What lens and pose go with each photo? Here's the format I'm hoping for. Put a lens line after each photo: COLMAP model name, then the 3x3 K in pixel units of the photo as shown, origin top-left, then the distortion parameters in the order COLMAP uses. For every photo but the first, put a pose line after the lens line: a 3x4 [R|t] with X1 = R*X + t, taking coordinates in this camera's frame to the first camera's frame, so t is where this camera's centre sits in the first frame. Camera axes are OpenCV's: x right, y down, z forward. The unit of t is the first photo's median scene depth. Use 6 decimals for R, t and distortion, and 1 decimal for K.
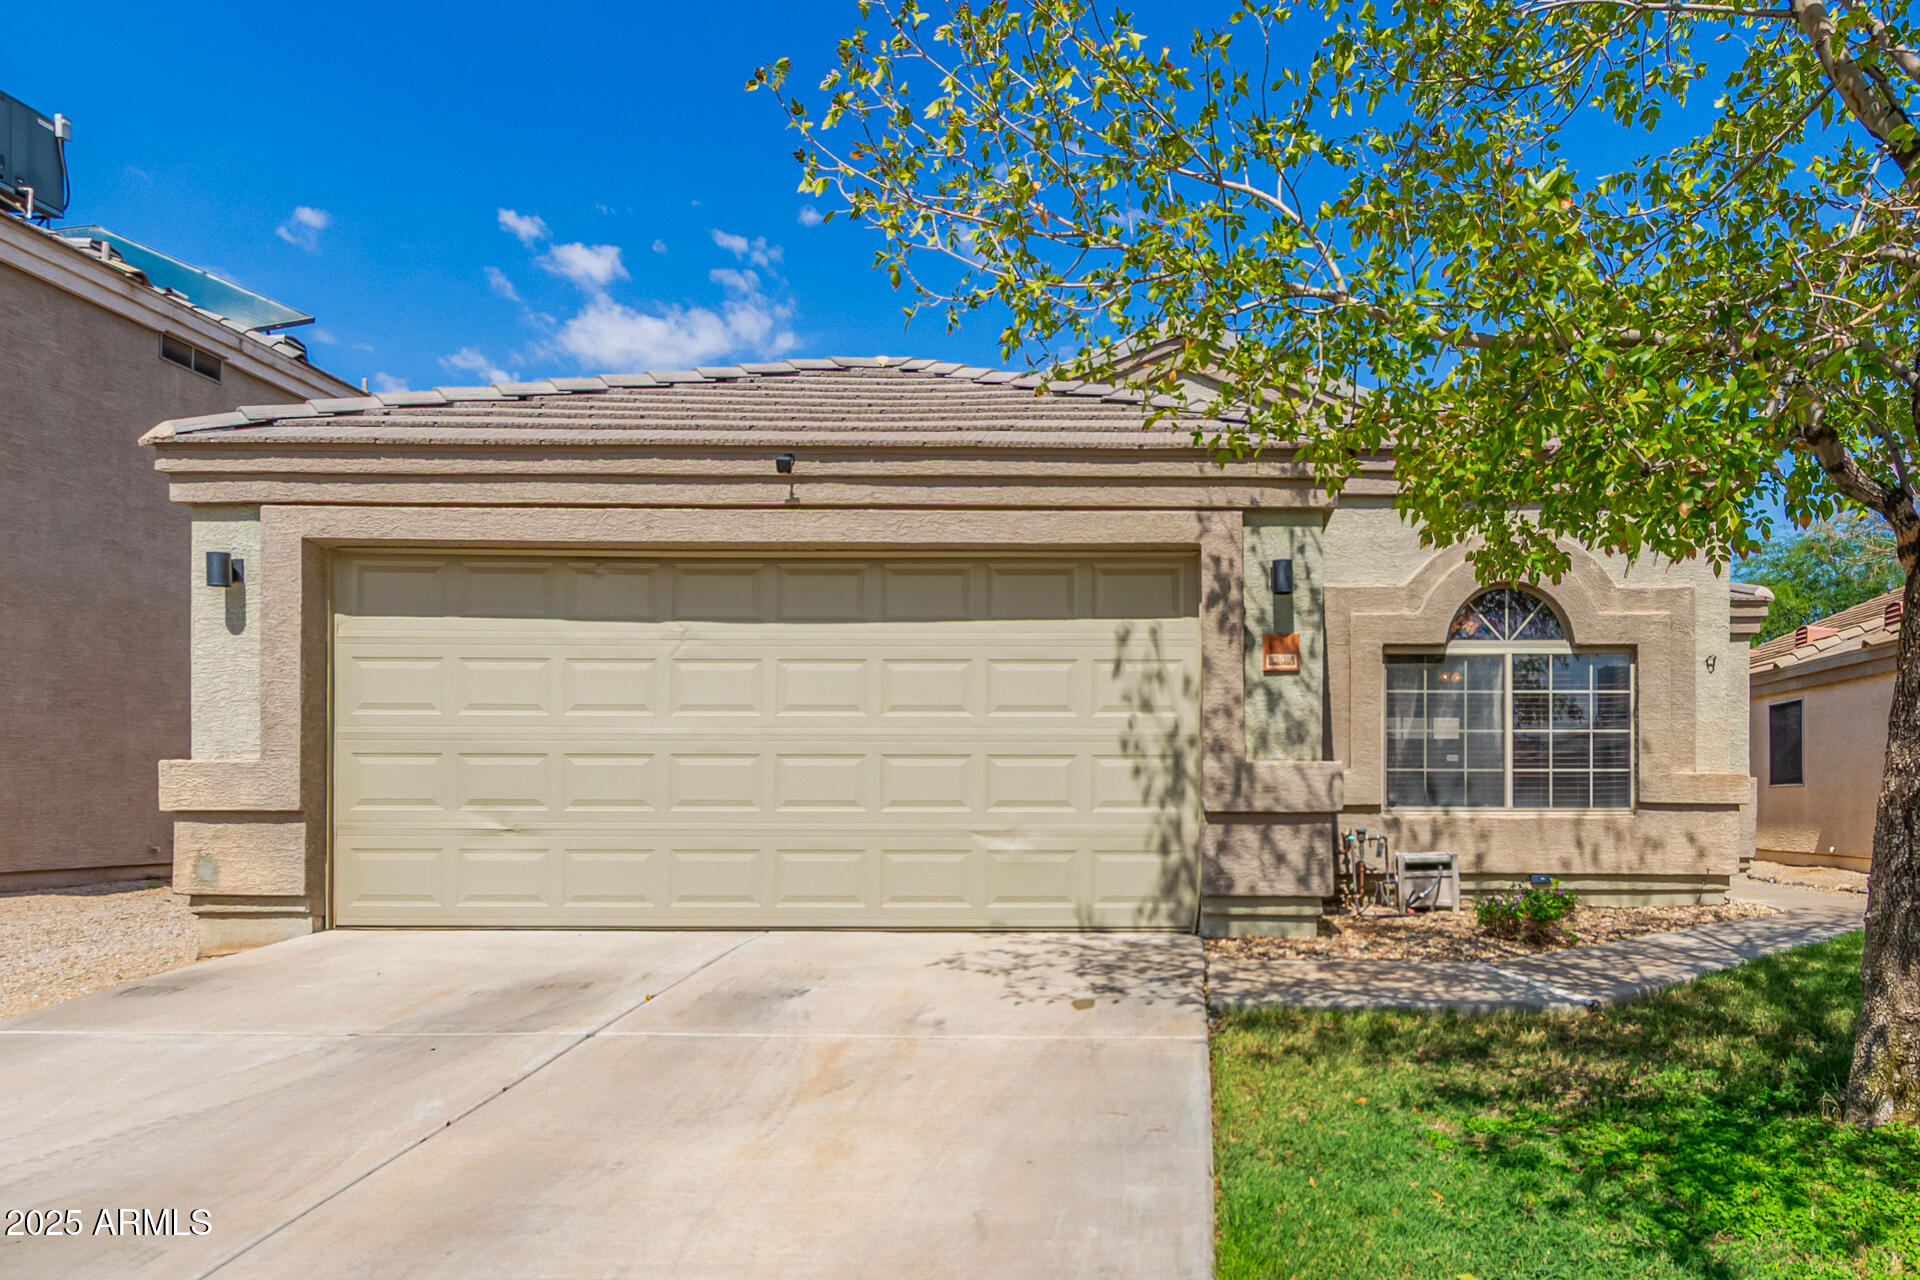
lens RADIAL K [[885.3, 0, 950.3], [0, 885.3, 644.2], [0, 0, 1]] dist [-0.000479, -0.000349]
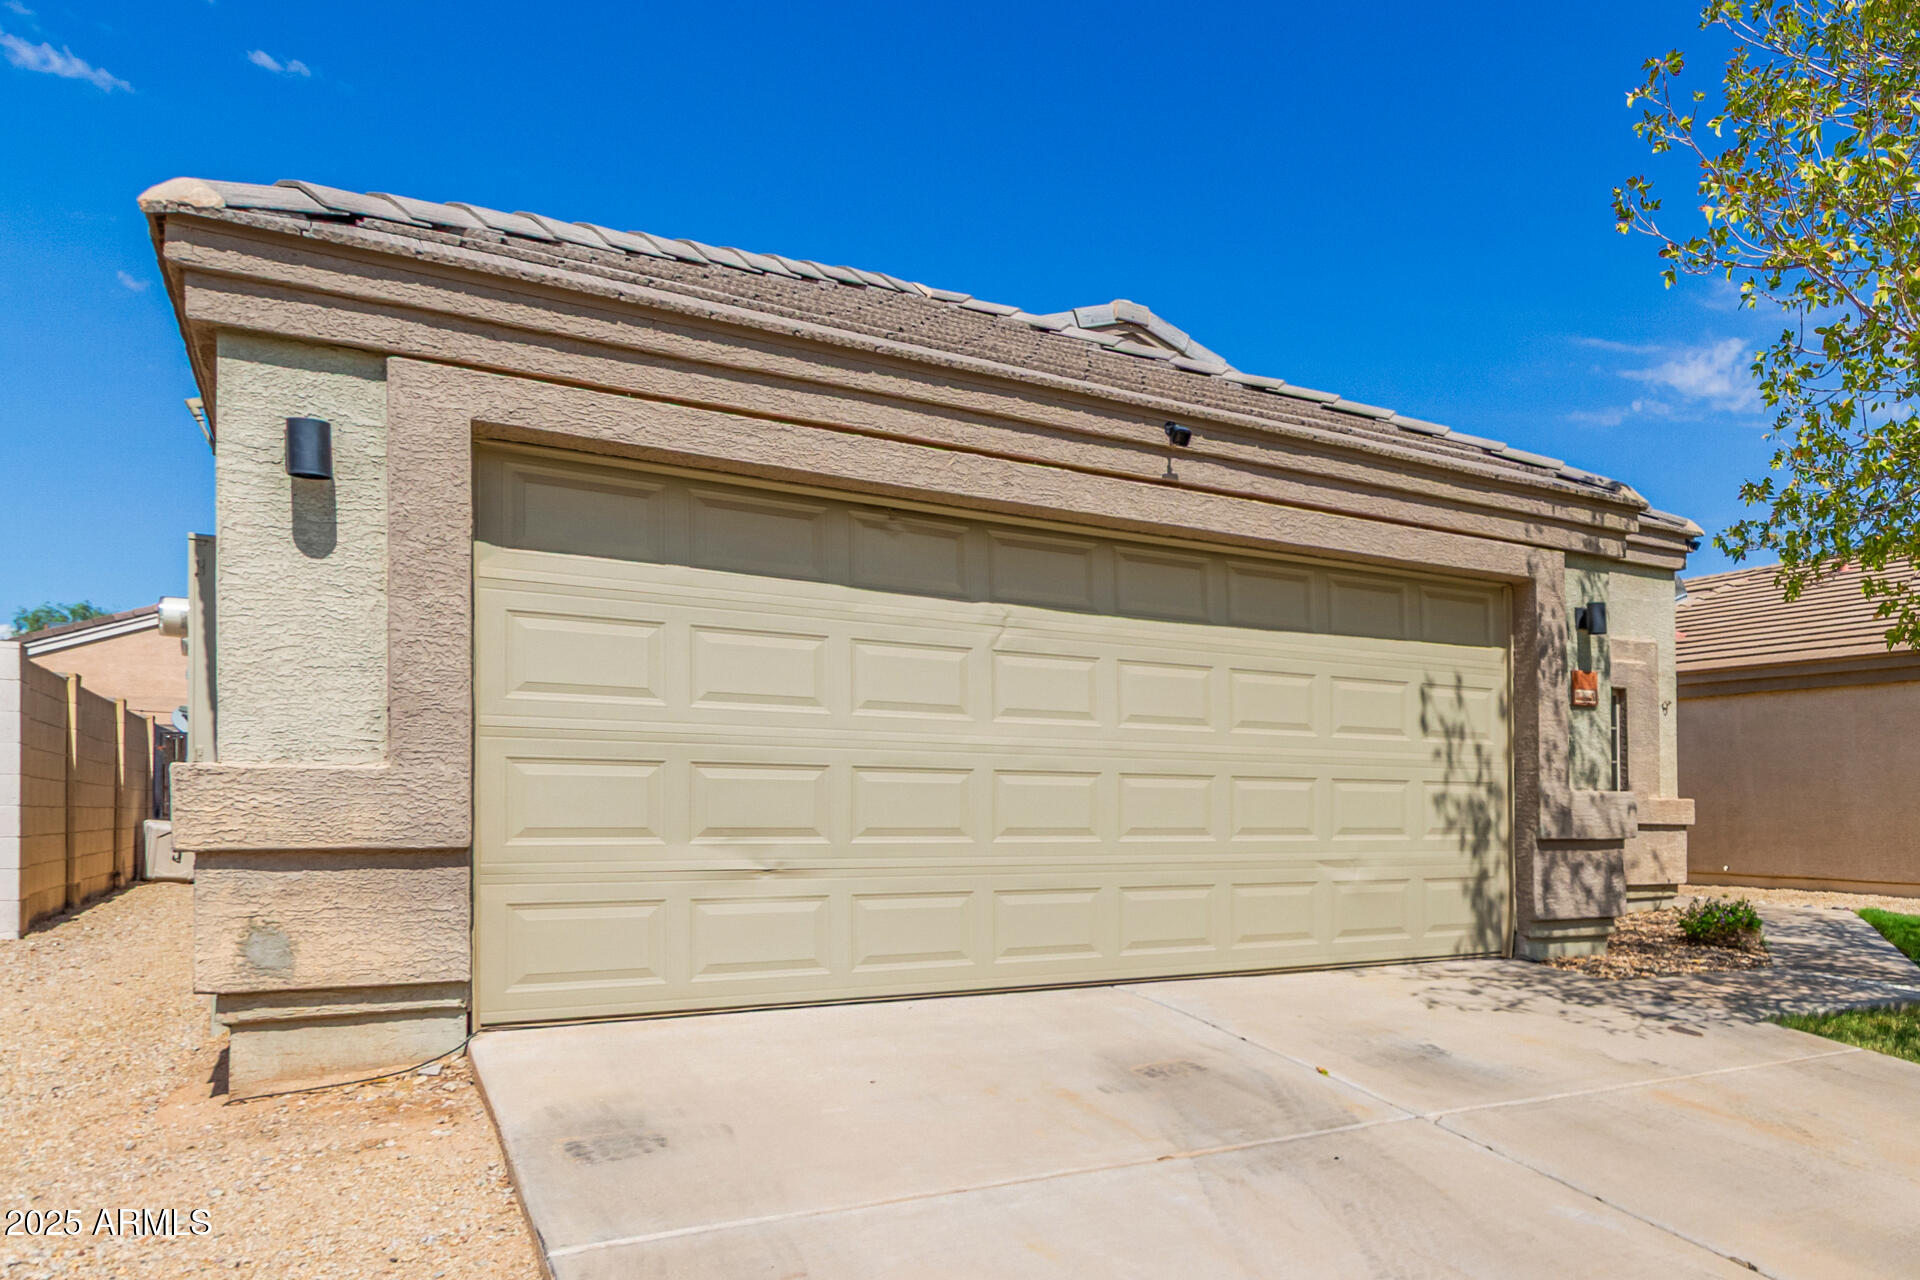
lens RADIAL K [[1039.2, 0, 959.8], [0, 1039.2, 618.0], [0, 0, 1]] dist [-0.000802, -0.000105]
pose [[0.899110, 0.082015, 0.429970, -0.744925], [-0.079629, 0.996546, -0.023575, 0.012475], [-0.430418, -0.013041, 0.902535, 0.172585]]
